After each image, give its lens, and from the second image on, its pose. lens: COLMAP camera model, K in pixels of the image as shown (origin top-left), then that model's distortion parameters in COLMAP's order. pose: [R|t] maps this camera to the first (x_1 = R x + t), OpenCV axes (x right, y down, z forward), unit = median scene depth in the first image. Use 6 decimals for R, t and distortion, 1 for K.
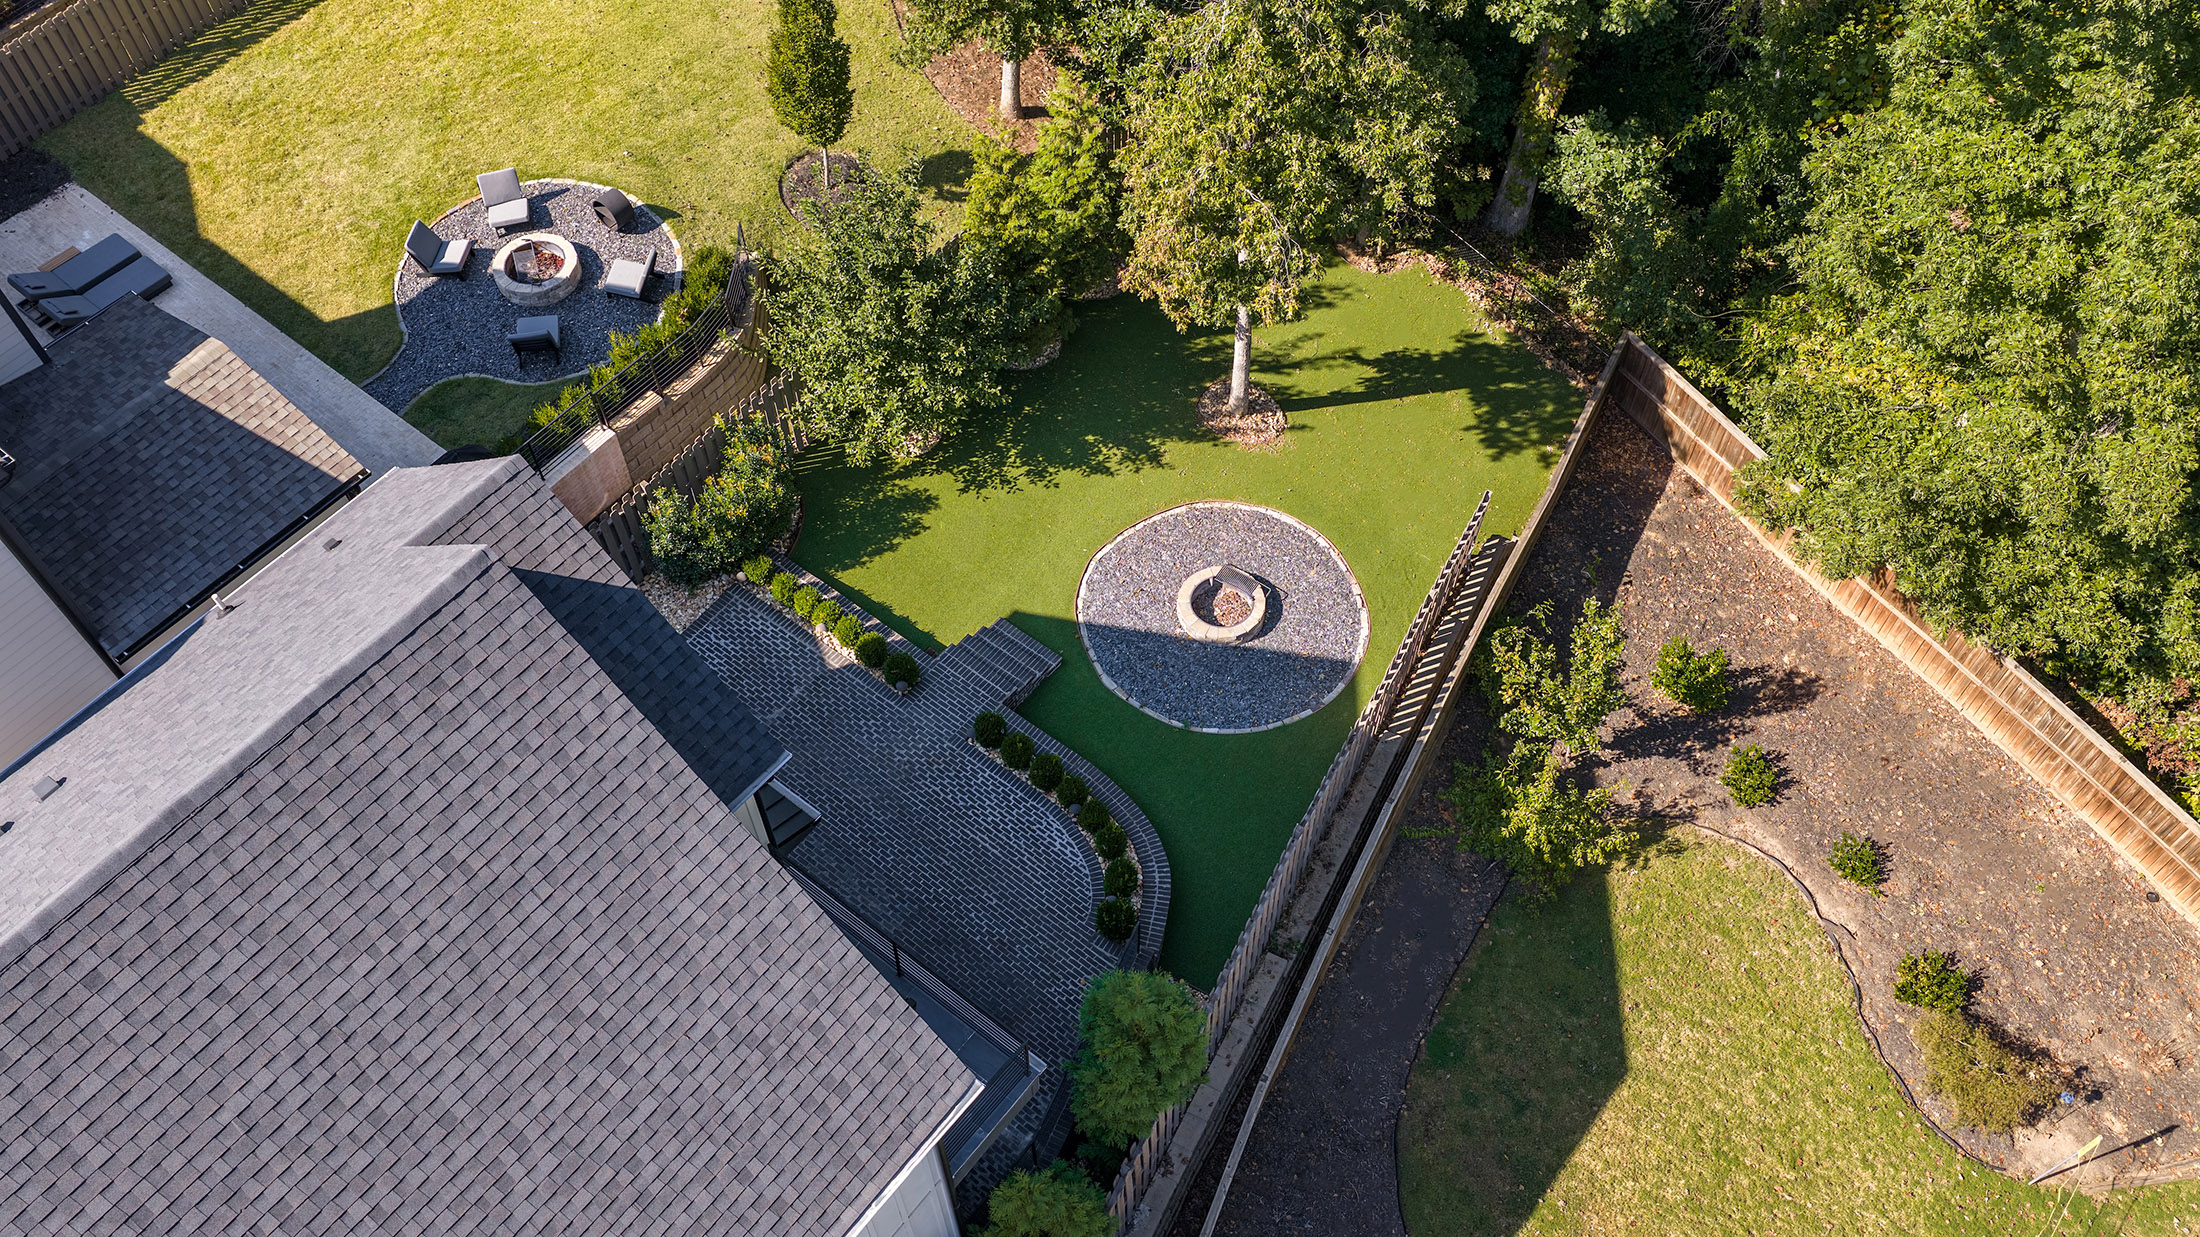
lens RADIAL K [[1851.4, 0, 1099.6], [0, 1851.4, 623.0], [0, 0, 1]] dist [-0.001705, 0.013443]
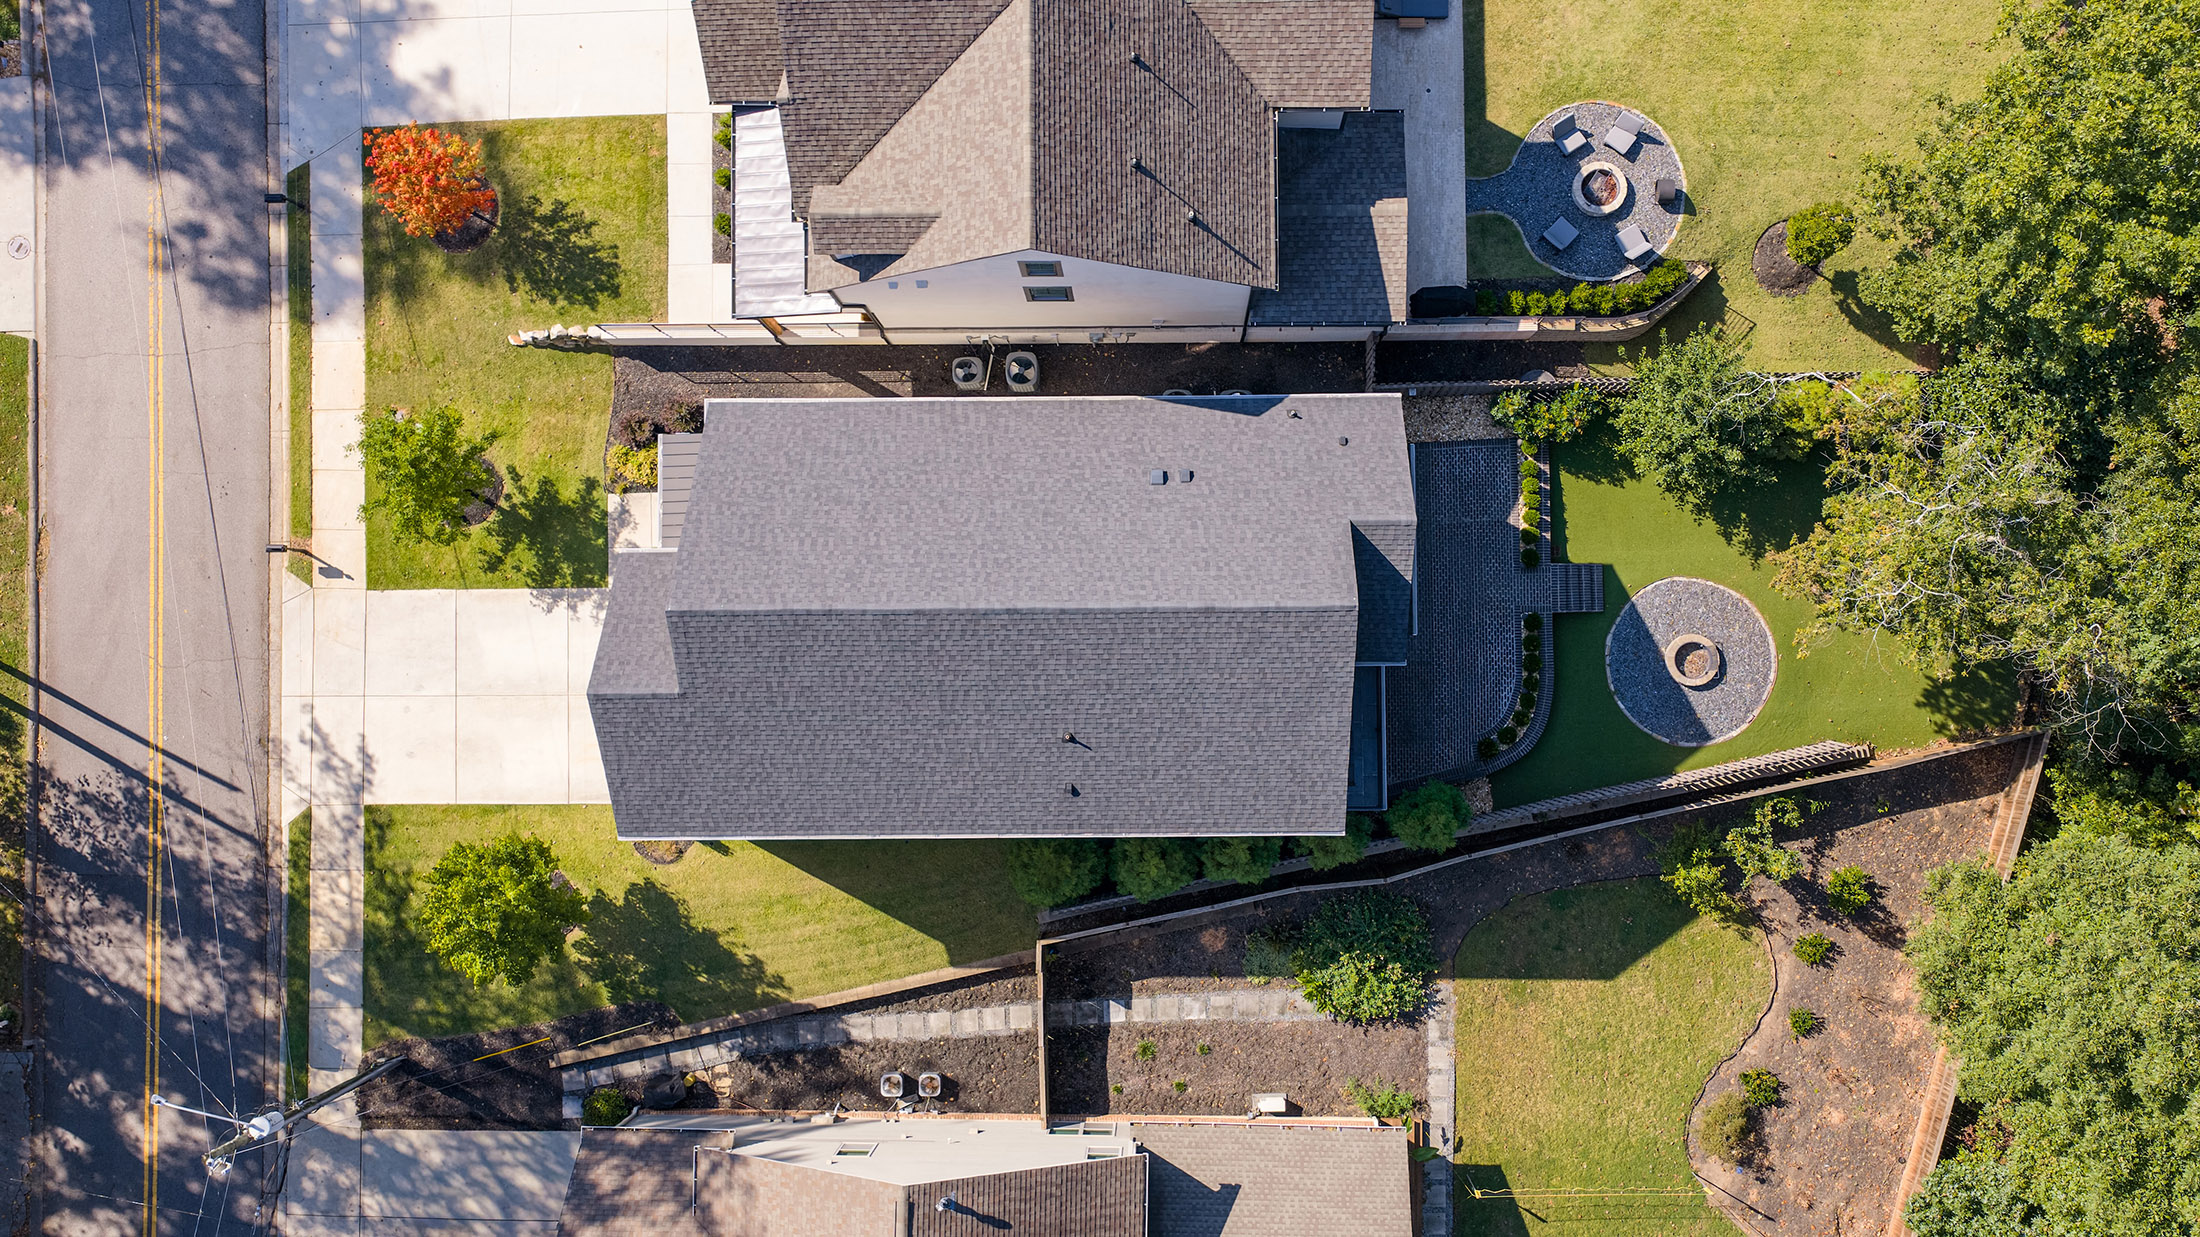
lens RADIAL K [[1851.4, 0, 1107.3], [0, 1851.4, 629.4], [0, 0, 1]] dist [-0.001705, 0.013443]
pose [[0.626452, 0.777921, -0.048953, -0.207563], [-0.632679, 0.544163, 0.551003, -0.617816], [0.455276, -0.314205, 0.833066, -0.645671]]
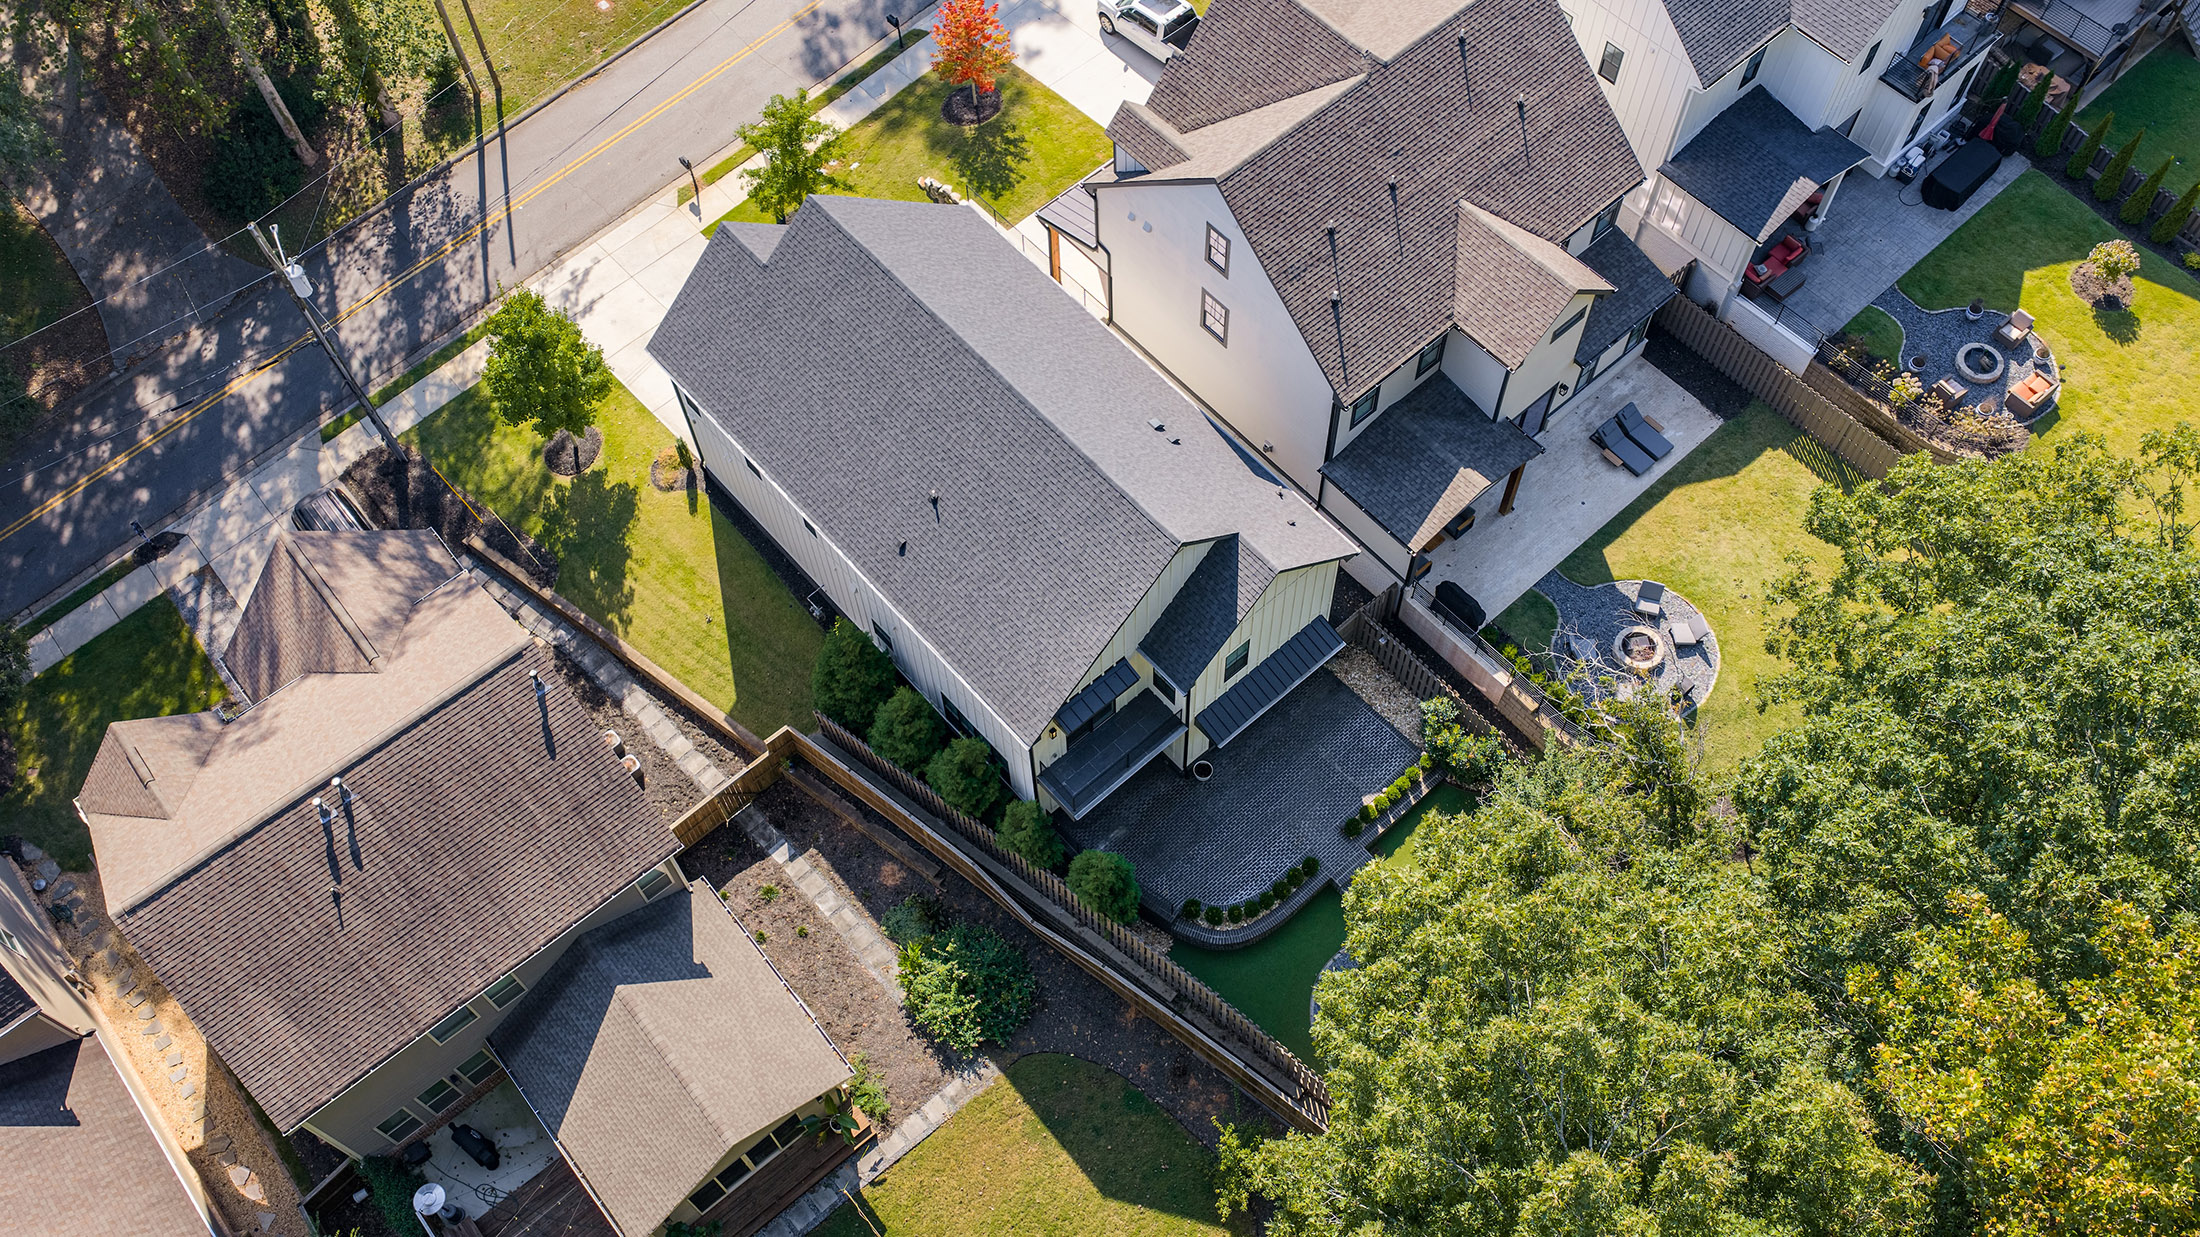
lens RADIAL K [[1851.4, 0, 1108.0], [0, 1851.4, 610.3], [0, 0, 1]] dist [-0.001705, 0.013443]
pose [[-0.177215, 0.854102, -0.488984, 0.623757], [-0.796337, 0.167511, 0.581195, -0.844615], [0.578310, 0.492392, 0.650467, -0.443044]]
